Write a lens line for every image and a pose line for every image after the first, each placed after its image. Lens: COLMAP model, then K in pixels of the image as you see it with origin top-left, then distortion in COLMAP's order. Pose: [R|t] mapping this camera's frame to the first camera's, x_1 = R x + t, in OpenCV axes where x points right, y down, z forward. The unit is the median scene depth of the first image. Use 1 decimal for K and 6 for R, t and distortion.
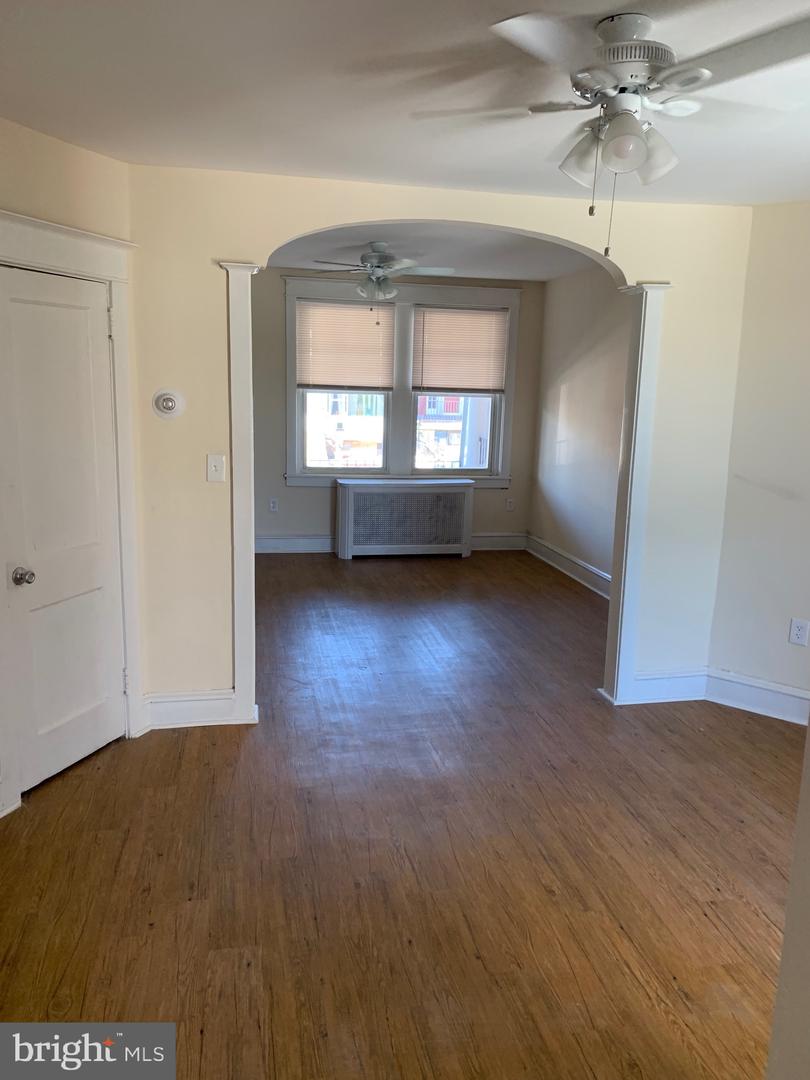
lens RADIAL K [[828.0, 0, 408.5], [0, 828.0, 532.3], [0, 0, 1]] dist [0.001130, -0.002938]
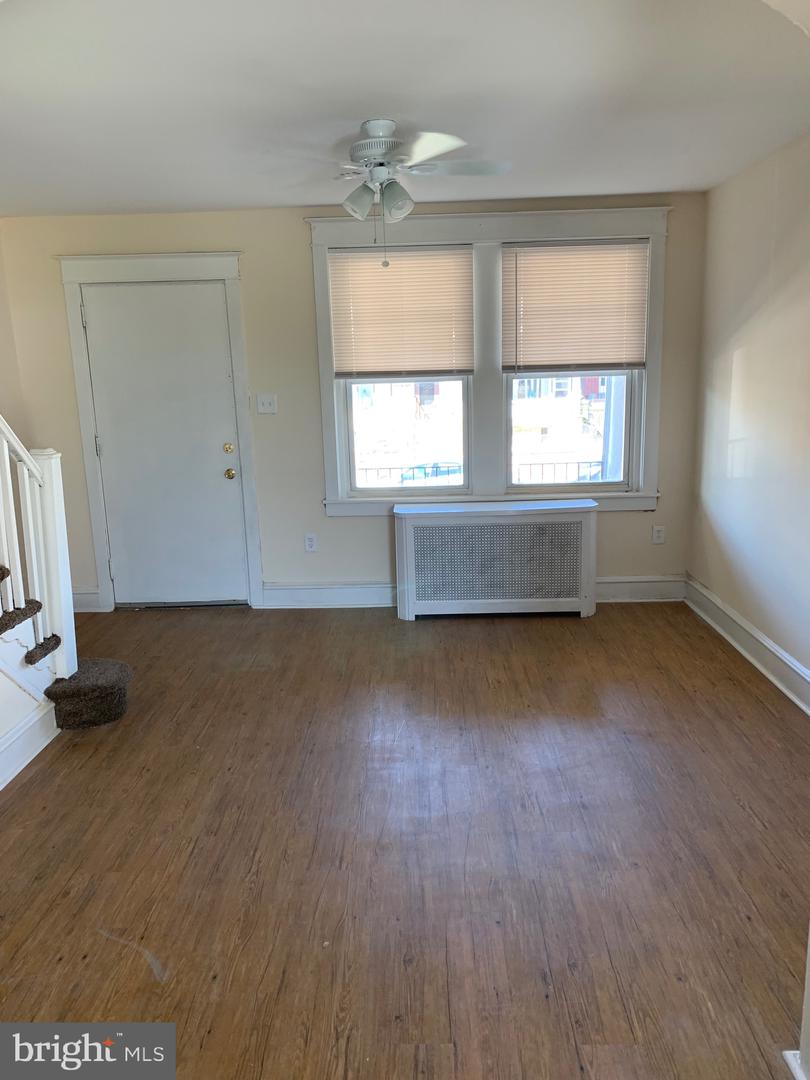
lens RADIAL K [[820.4, 0, 403.2], [0, 820.4, 526.0], [0, 0, 1]] dist [0.075347, -0.093364]
pose [[0.971785, -0.013022, -0.235507, 0.083628], [0.016742, 0.999765, 0.013804, -0.055451], [0.235272, -0.017358, 0.971775, 0.320072]]
